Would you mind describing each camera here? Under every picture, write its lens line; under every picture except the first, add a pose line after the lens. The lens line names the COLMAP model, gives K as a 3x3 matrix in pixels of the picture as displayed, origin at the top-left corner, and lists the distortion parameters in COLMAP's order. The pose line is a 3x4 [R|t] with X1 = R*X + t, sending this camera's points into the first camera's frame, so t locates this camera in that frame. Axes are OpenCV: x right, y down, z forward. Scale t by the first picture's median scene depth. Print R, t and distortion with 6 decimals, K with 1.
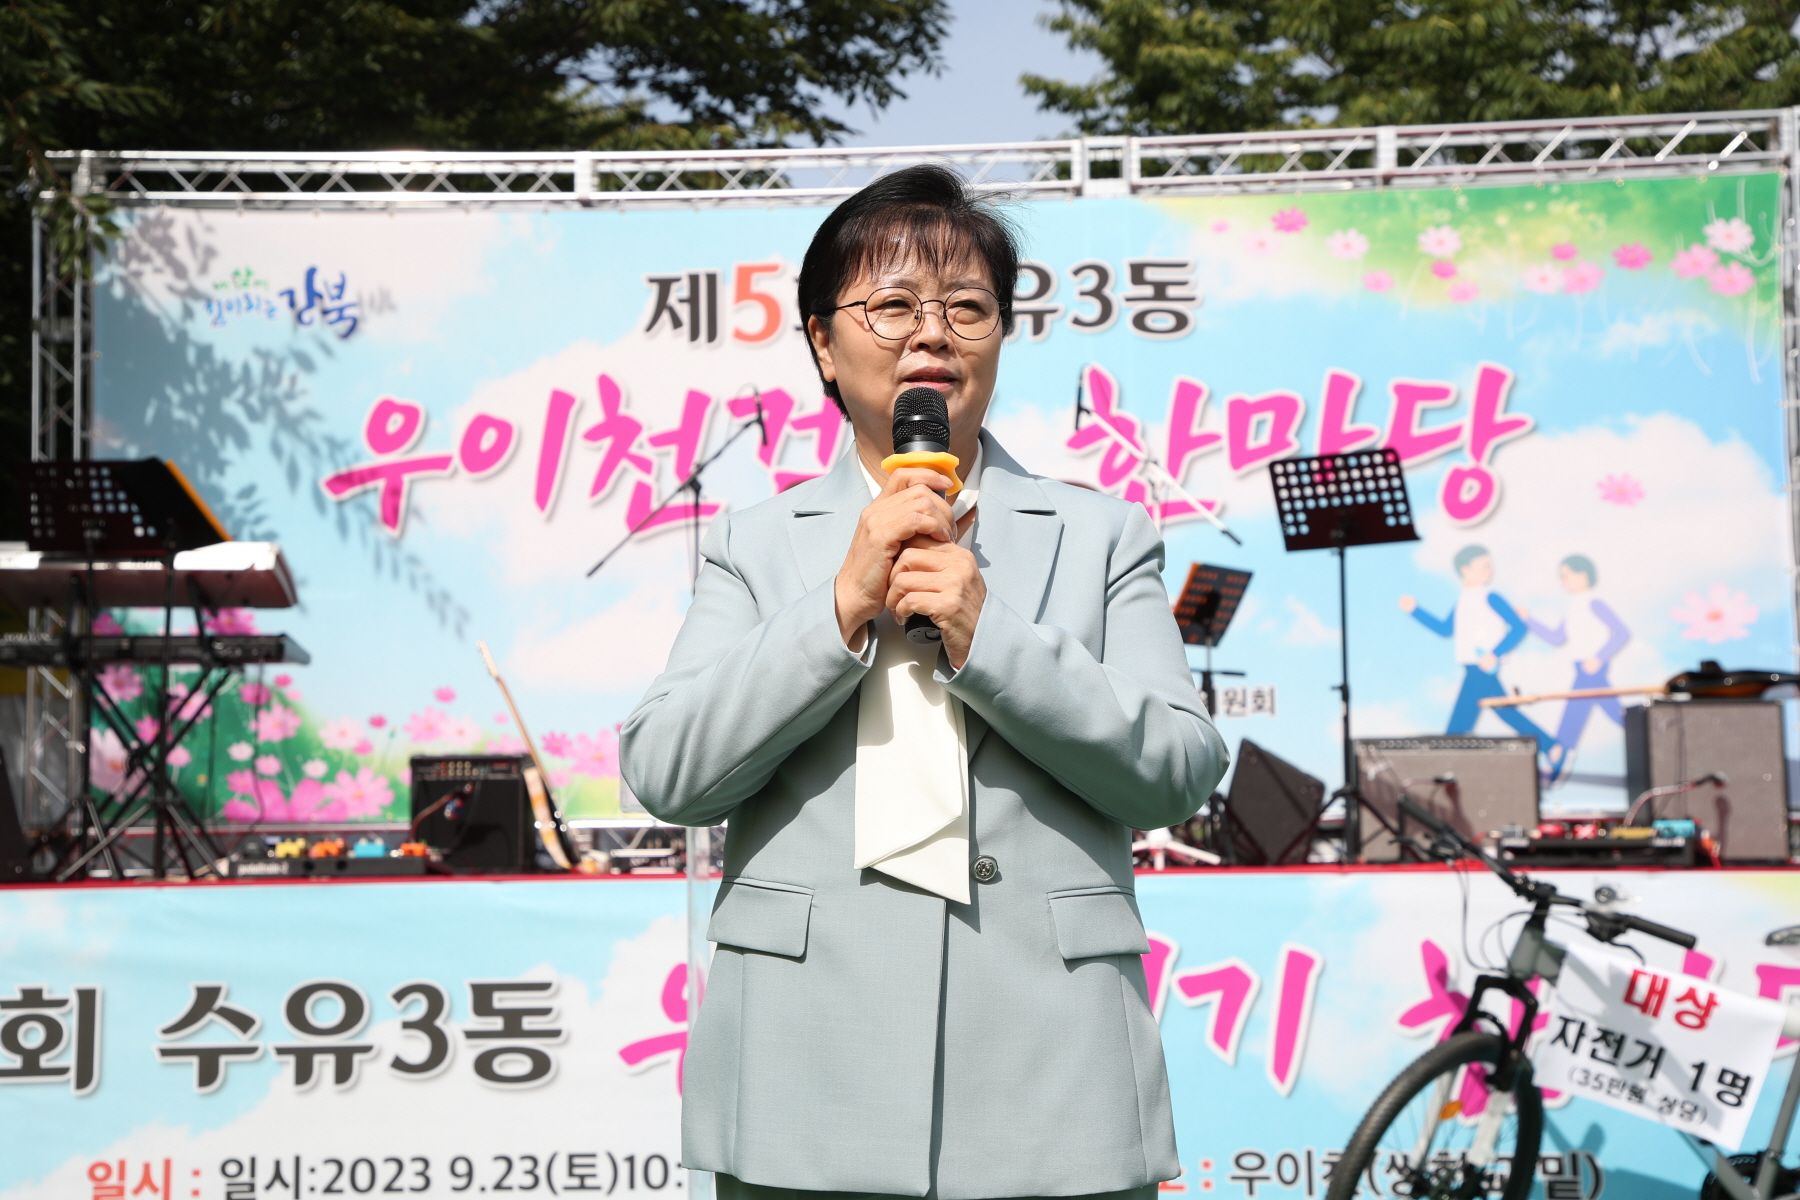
lens RADIAL K [[2593.7, 0, 896.2], [0, 2593.7, 607.7], [0, 0, 1]] dist [0.180571, 0.058743]
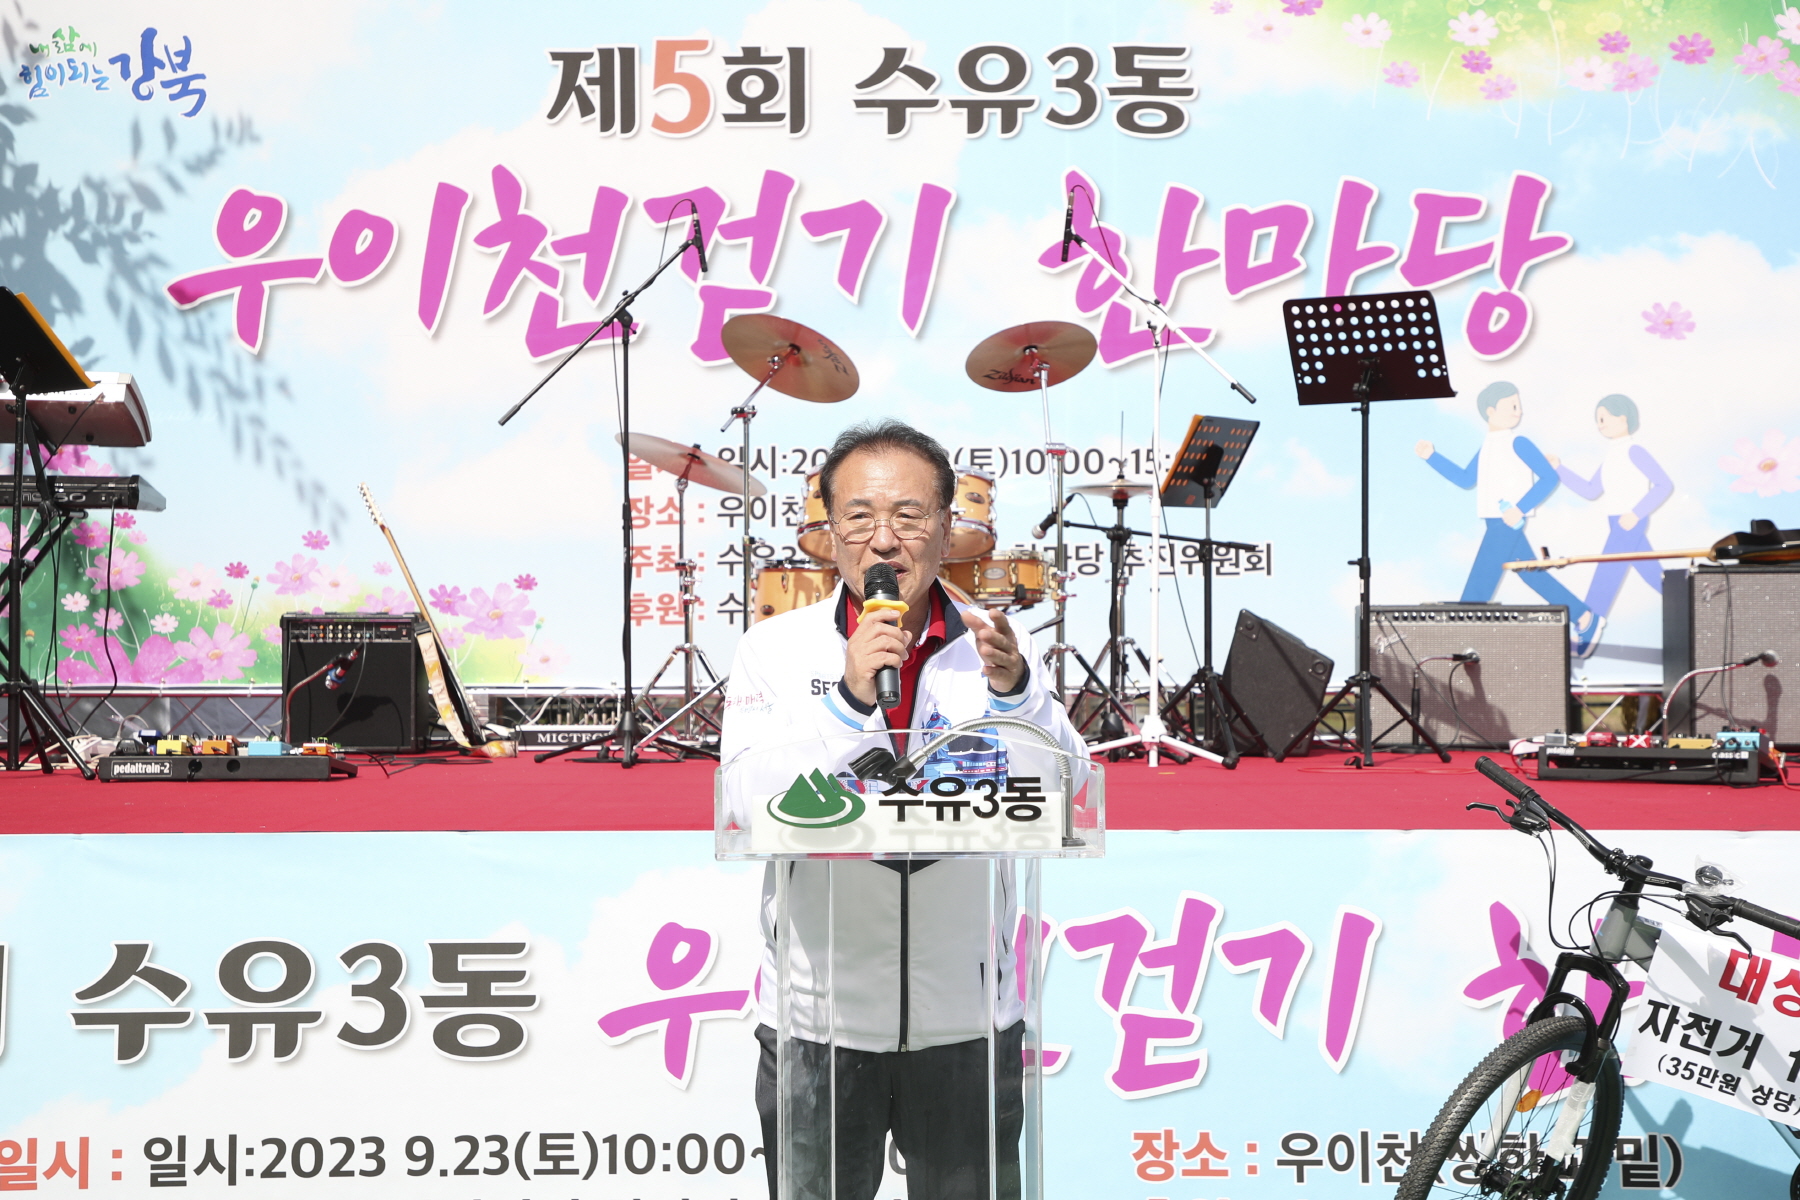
lens RADIAL K [[3036.3, 0, 900.0], [0, 3036.3, 600.0], [0, 0, 1]] dist [0.257324, -0.180663]
pose [[0.998604, 0.008361, 0.052161, -0.033695], [-0.012863, 0.996162, 0.086574, -0.038065], [-0.051237, -0.087124, 0.994879, -0.020079]]
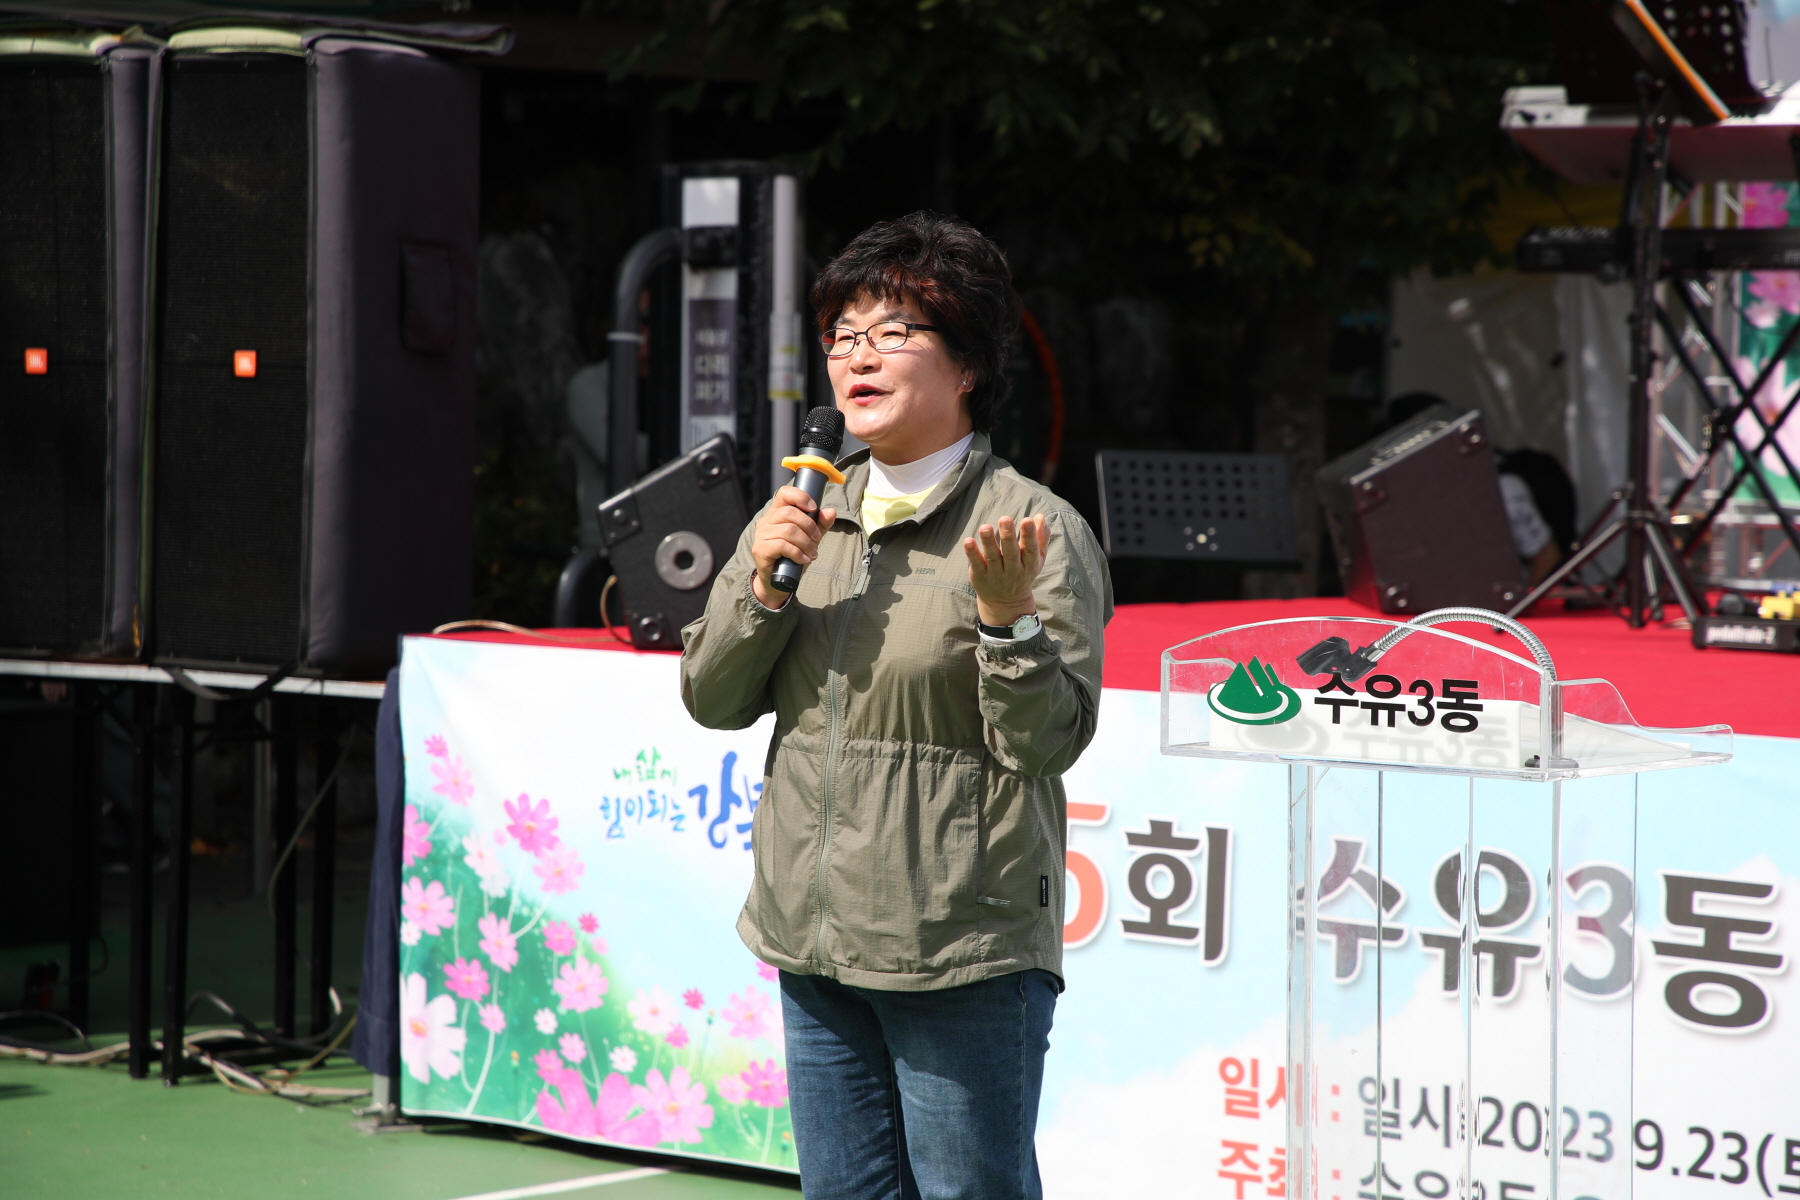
lens RADIAL K [[5047.2, 0, 893.6], [0, 5047.2, 600.2], [0, 0, 1]] dist [0.744107, -1.377979]
pose [[0.802247, 0.050607, -0.594843, 0.277142], [0.032756, 0.991168, 0.128503, -0.063454], [0.596092, -0.122576, 0.793504, -0.109618]]
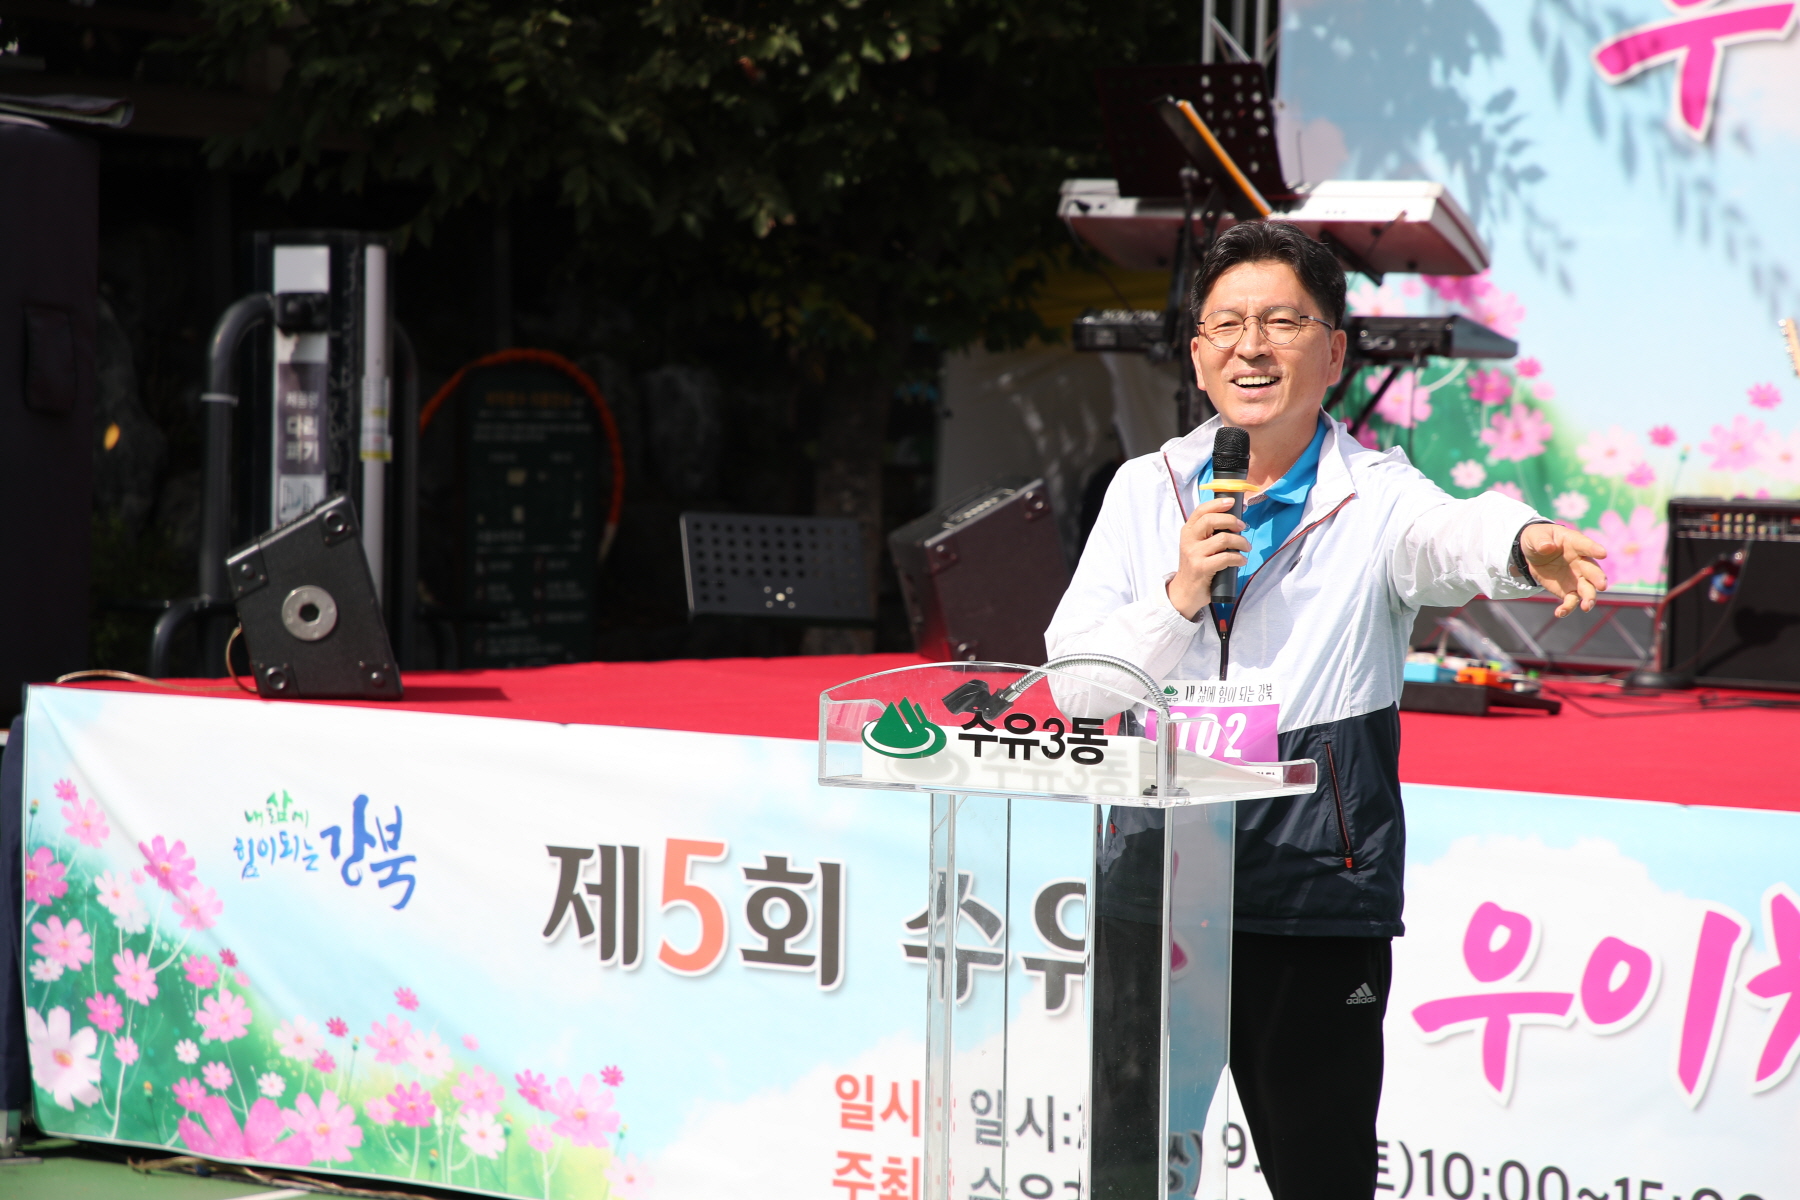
lens RADIAL K [[5047.2, 0, 893.6], [0, 5047.2, 600.2], [0, 0, 1]] dist [0.744107, -1.377979]
pose [[0.856102, 0.048052, -0.514567, 0.295593], [0.015483, 0.992836, 0.118474, -0.069858], [0.516574, -0.109393, 0.849226, -0.171477]]
